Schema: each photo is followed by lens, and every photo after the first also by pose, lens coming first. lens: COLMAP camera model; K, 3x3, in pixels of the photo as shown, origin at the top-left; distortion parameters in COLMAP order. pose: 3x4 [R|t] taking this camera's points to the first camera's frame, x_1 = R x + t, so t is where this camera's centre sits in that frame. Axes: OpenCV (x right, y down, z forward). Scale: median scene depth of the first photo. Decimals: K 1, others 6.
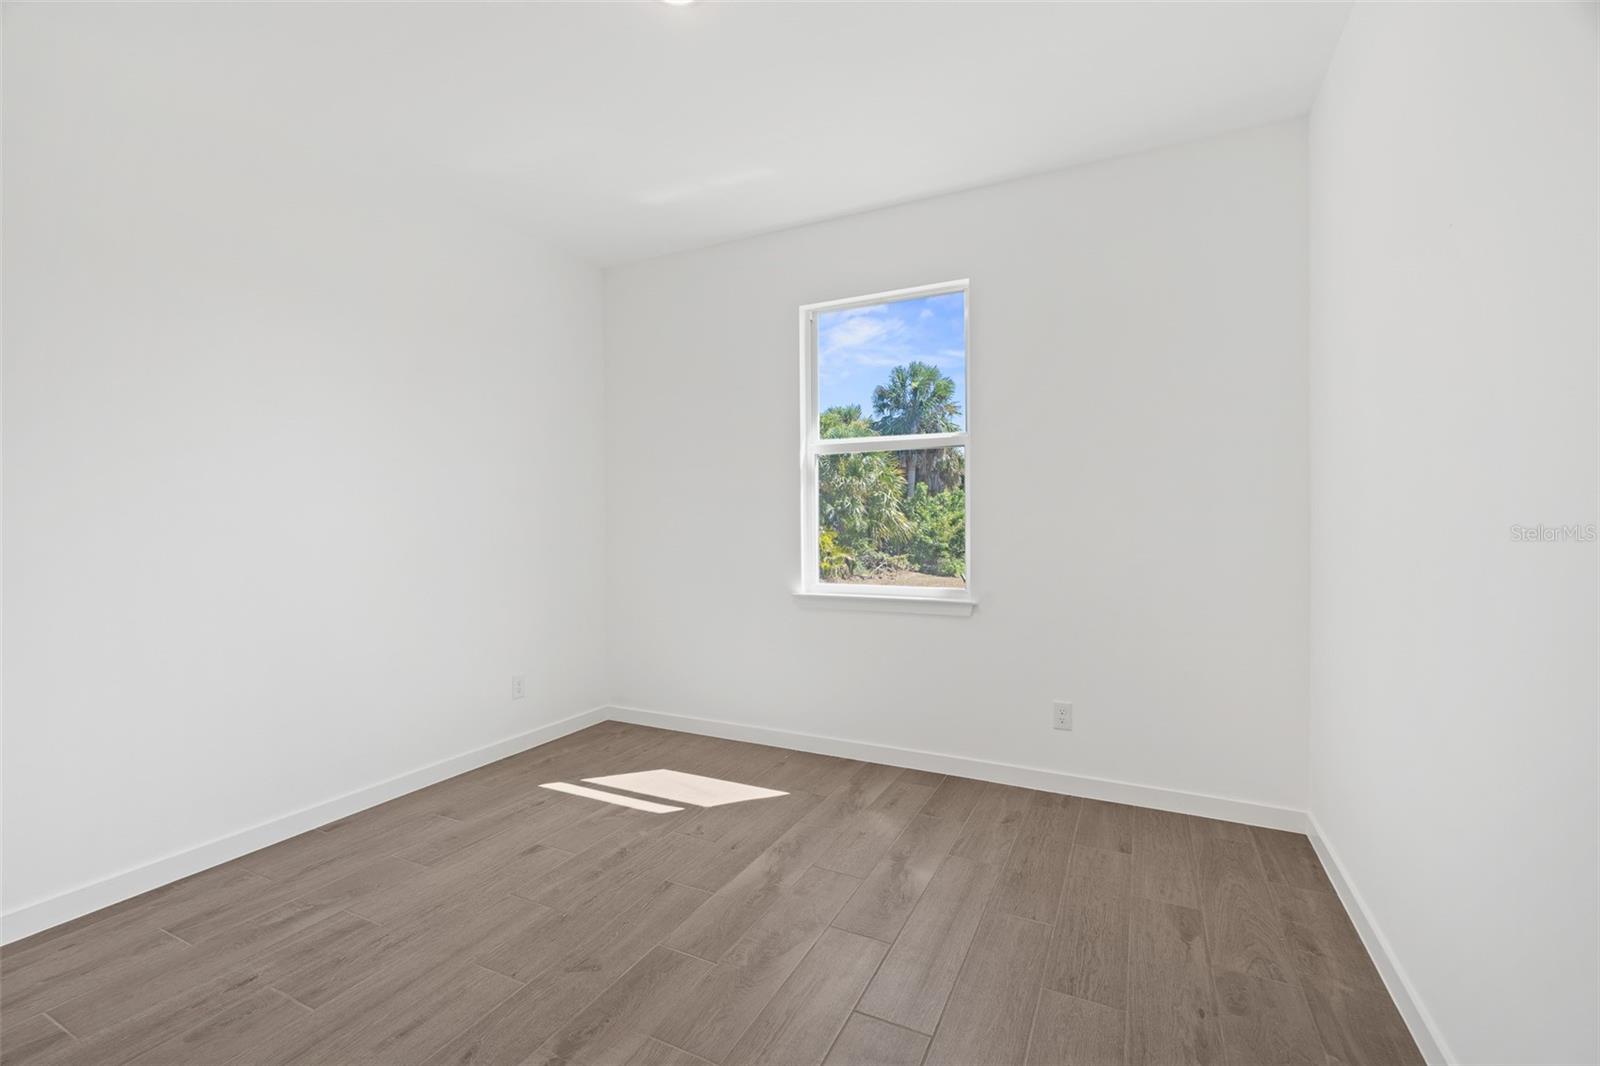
lens RADIAL K [[693.5, 0, 793.7], [0, 693.5, 533.8], [0, 0, 1]] dist [-0.001270, 0.000228]
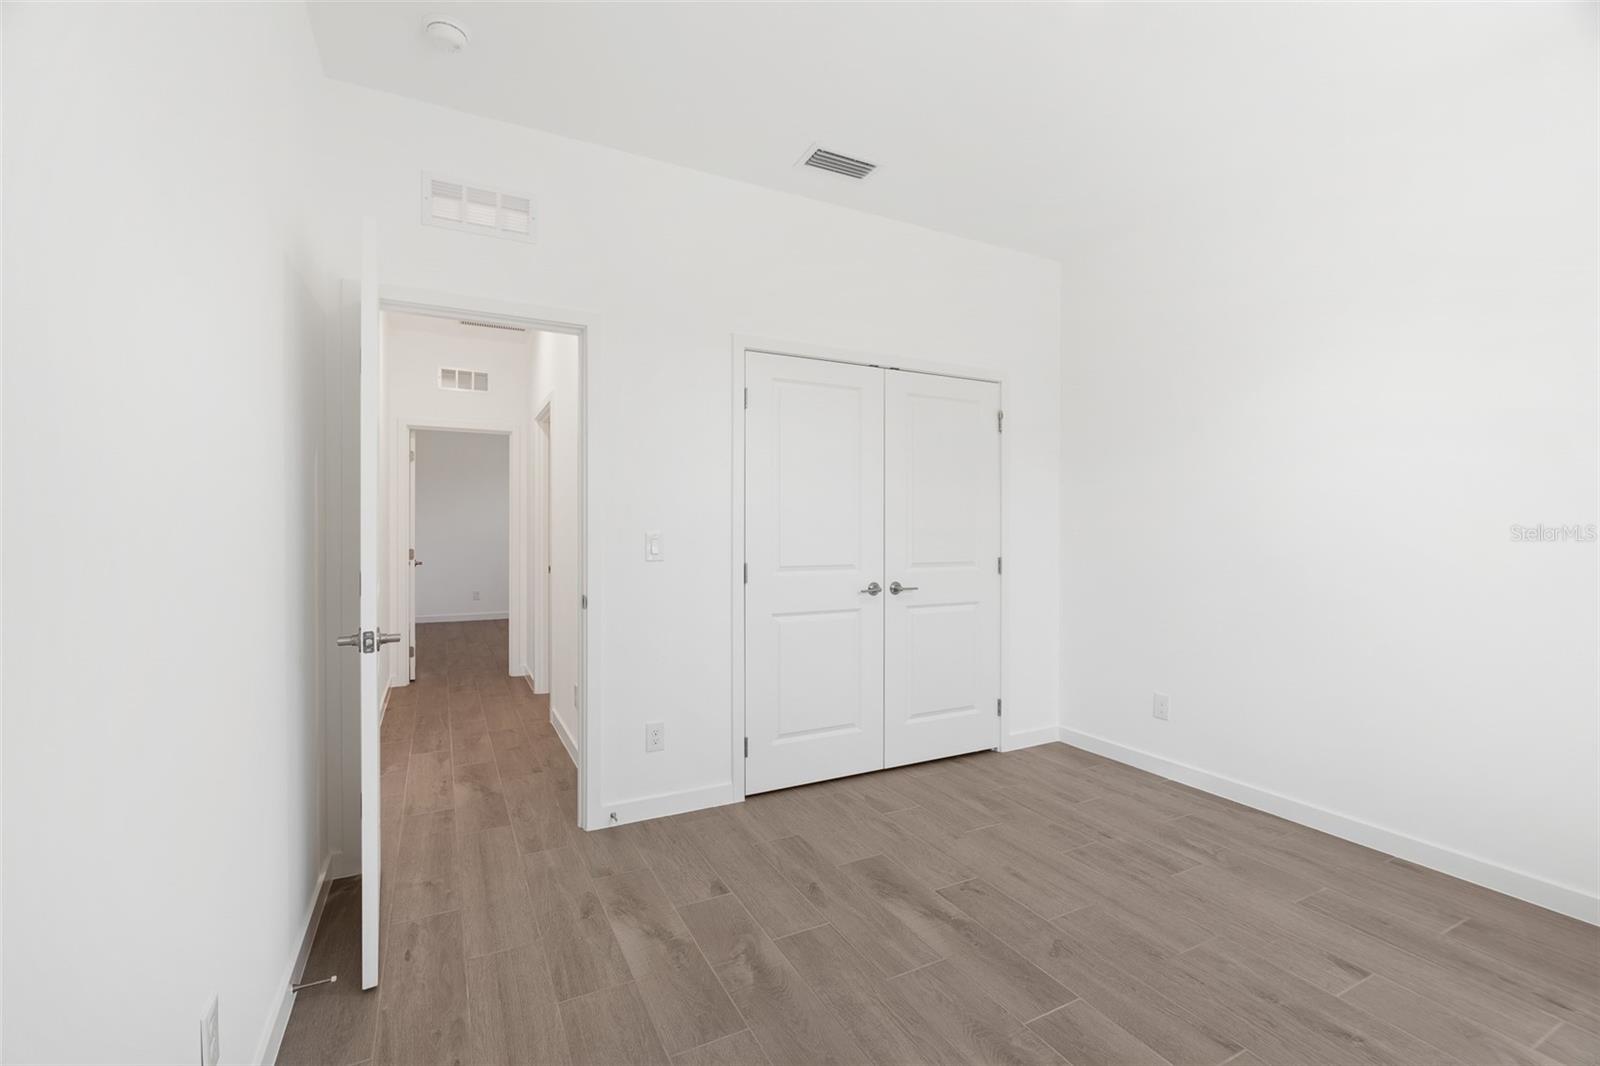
lens RADIAL K [[685.5, 0, 802.7], [0, 685.5, 533.3], [0, 0, 1]] dist [-0.000688, -0.000037]
pose [[-0.576098, 0.006881, -0.817352, 0.742801], [-0.017557, 0.999630, 0.020790, -0.027220], [0.817192, 0.026327, -0.575764, 1.206768]]
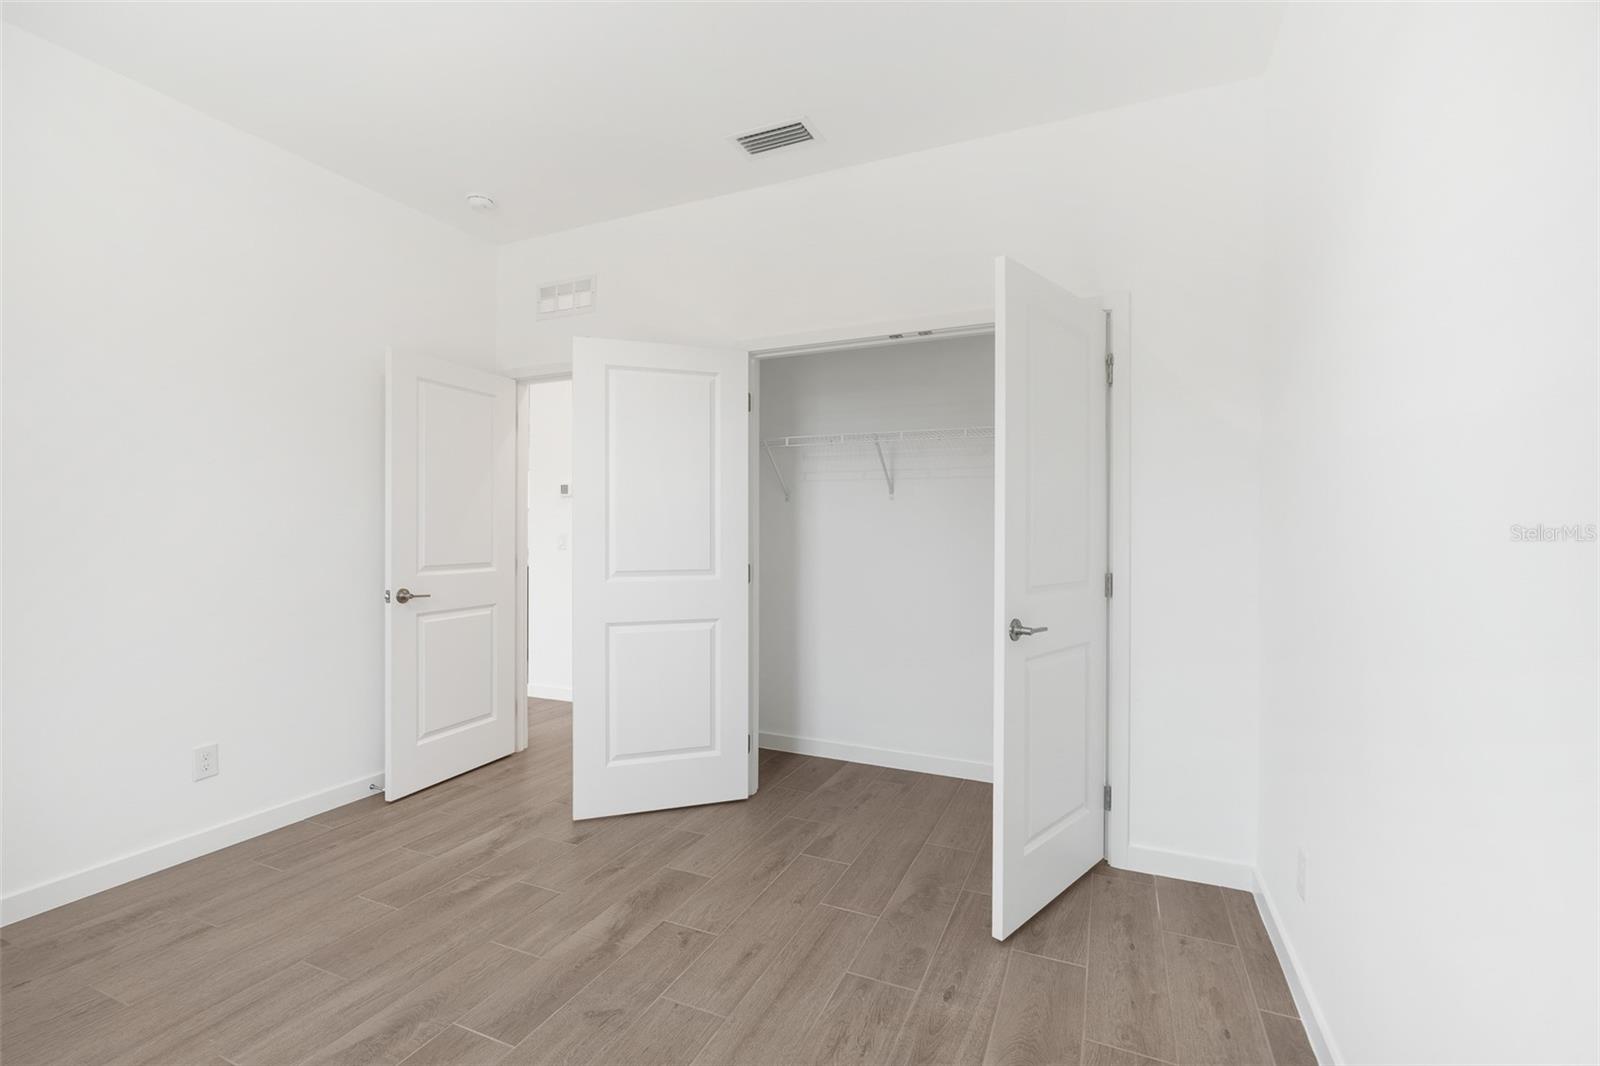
lens RADIAL K [[708.9, 0, 800.0], [0, 708.9, 533.0], [0, 0, 1]] dist [-0.001365, 0.000132]
pose [[-0.998624, -0.000889, -0.052432, -0.488140], [-0.002121, 0.999723, 0.023445, -0.034399], [0.052397, 0.023524, -0.998349, 1.841141]]
